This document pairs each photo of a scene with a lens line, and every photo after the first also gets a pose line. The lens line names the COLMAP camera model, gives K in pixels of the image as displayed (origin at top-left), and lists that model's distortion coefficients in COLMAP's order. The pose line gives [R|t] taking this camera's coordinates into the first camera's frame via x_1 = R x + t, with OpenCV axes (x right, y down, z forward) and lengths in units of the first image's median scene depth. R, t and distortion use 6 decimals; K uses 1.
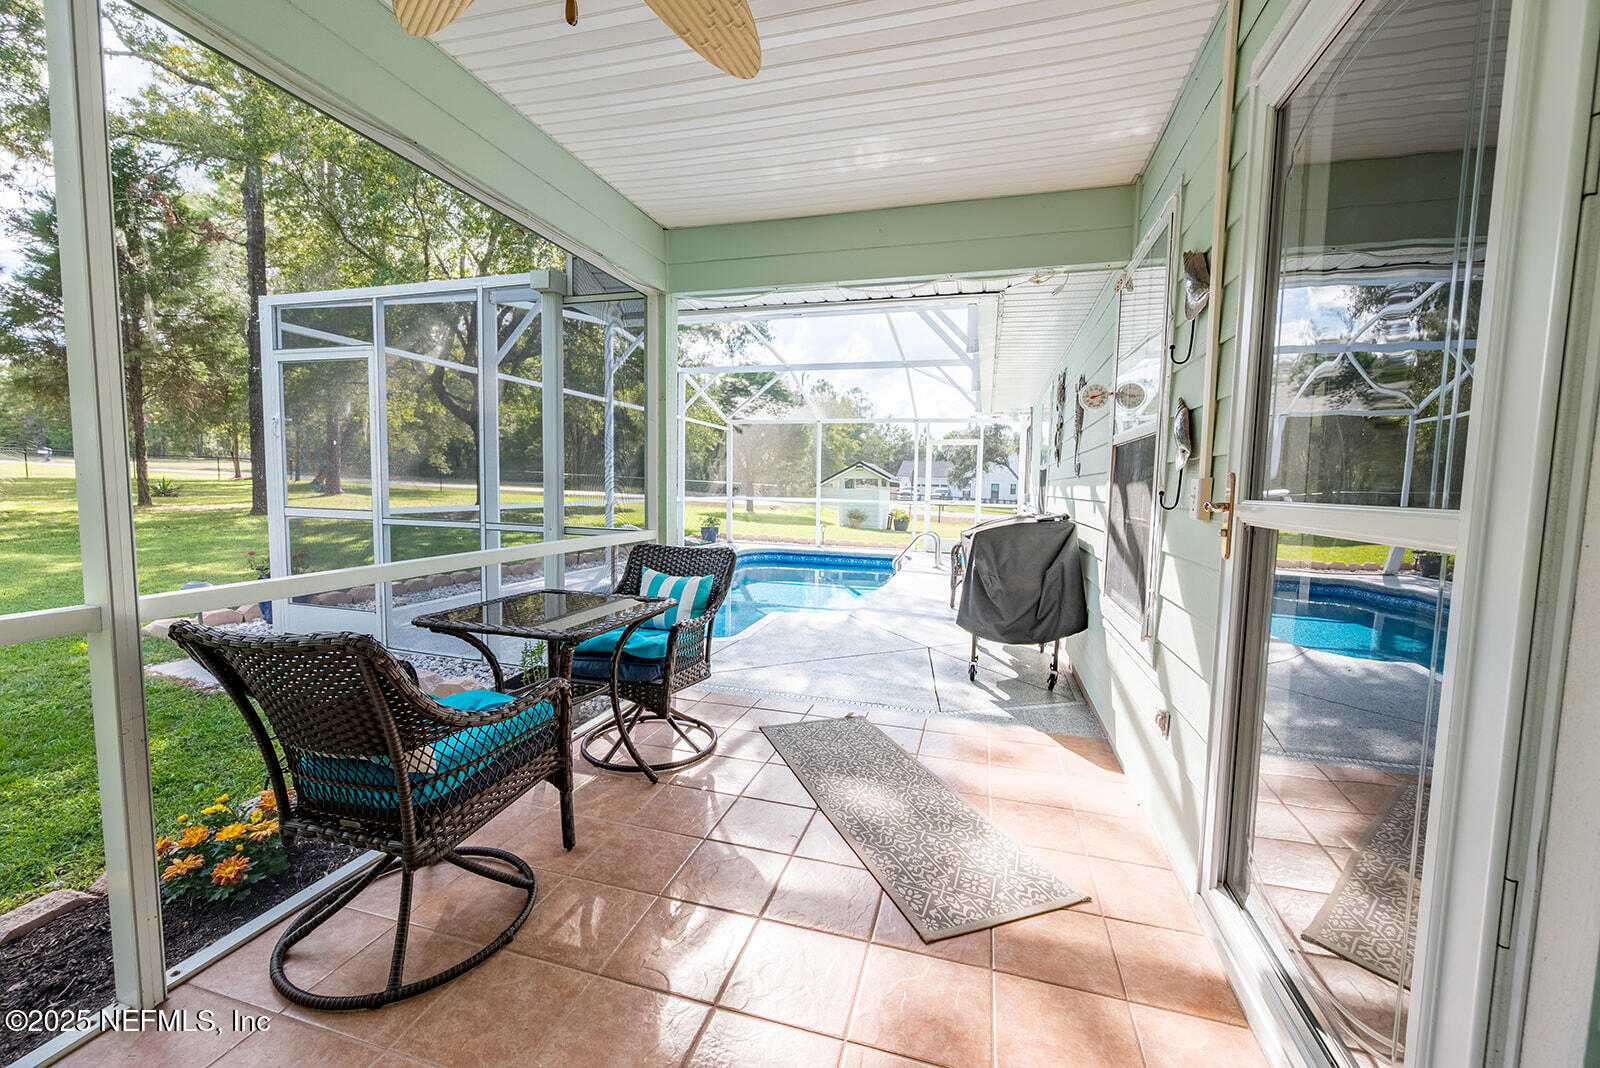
lens RADIAL K [[636.8, 0, 801.0], [0, 636.8, 533.2], [0, 0, 1]] dist [-0.002655, 0.000290]
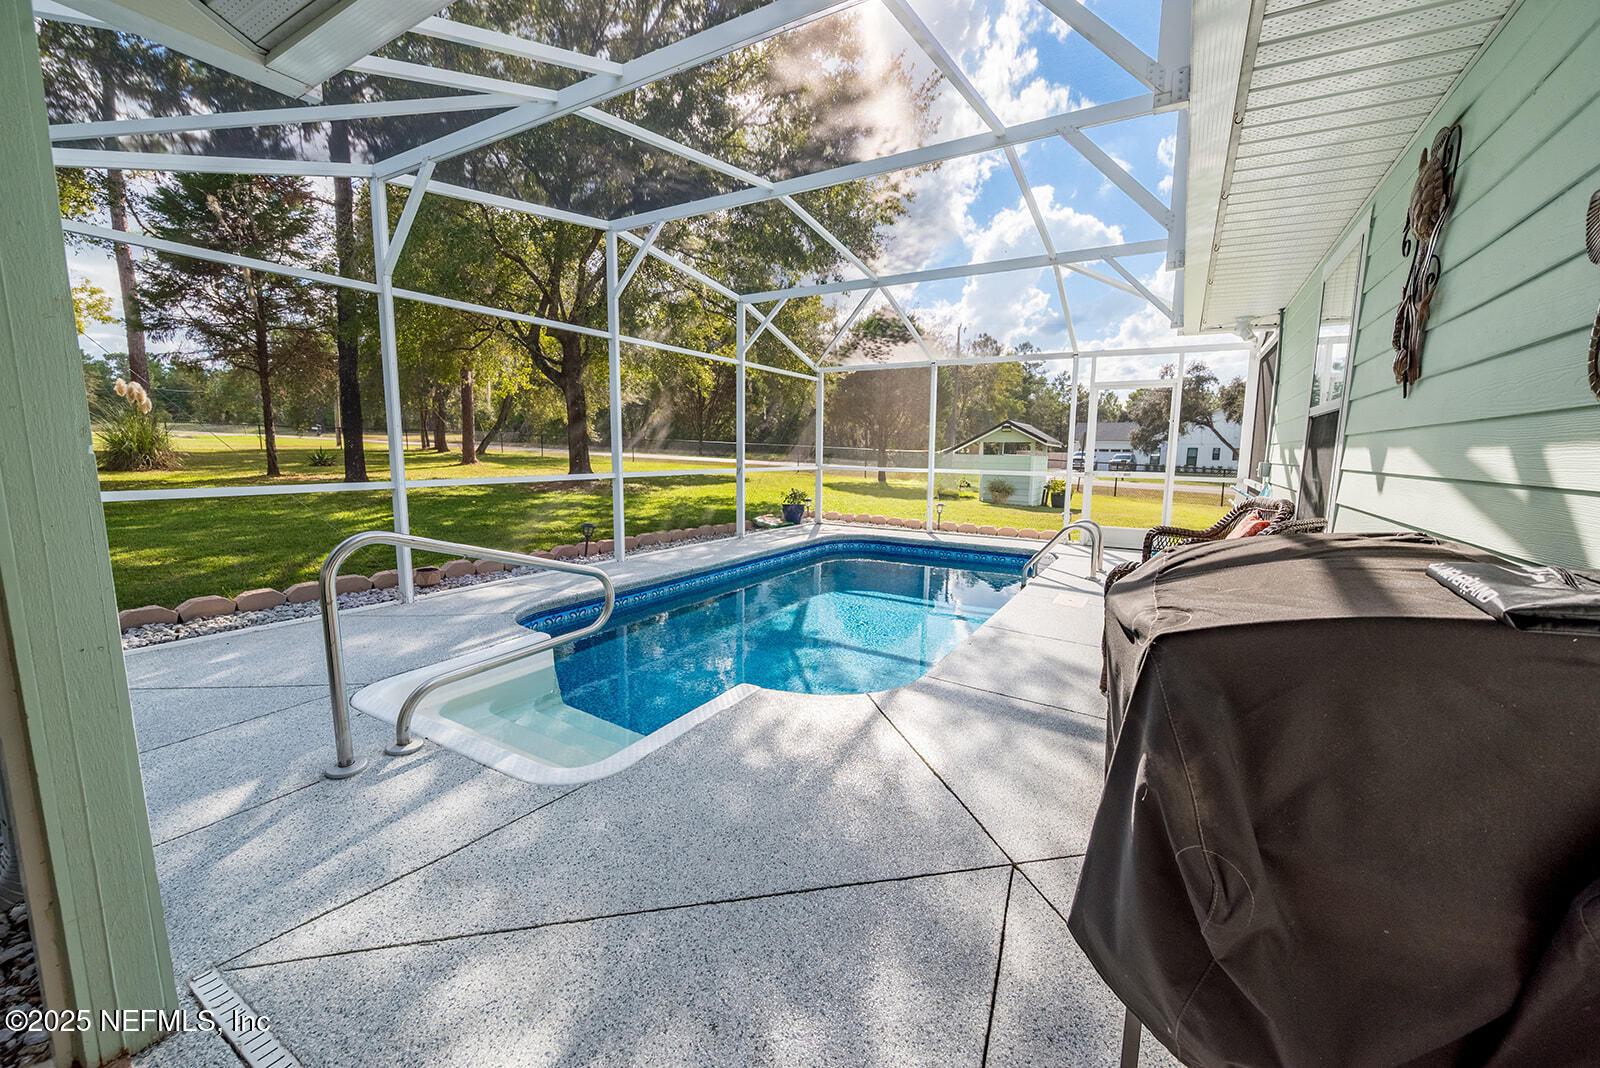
lens RADIAL K [[636.8, 0, 799.4], [0, 636.8, 536.2], [0, 0, 1]] dist [-0.002655, 0.000290]
pose [[0.967953, 0.025085, -0.249877, 0.043821], [-0.011113, 0.998303, 0.057172, -0.010950], [0.250887, -0.052562, 0.966588, 0.158772]]
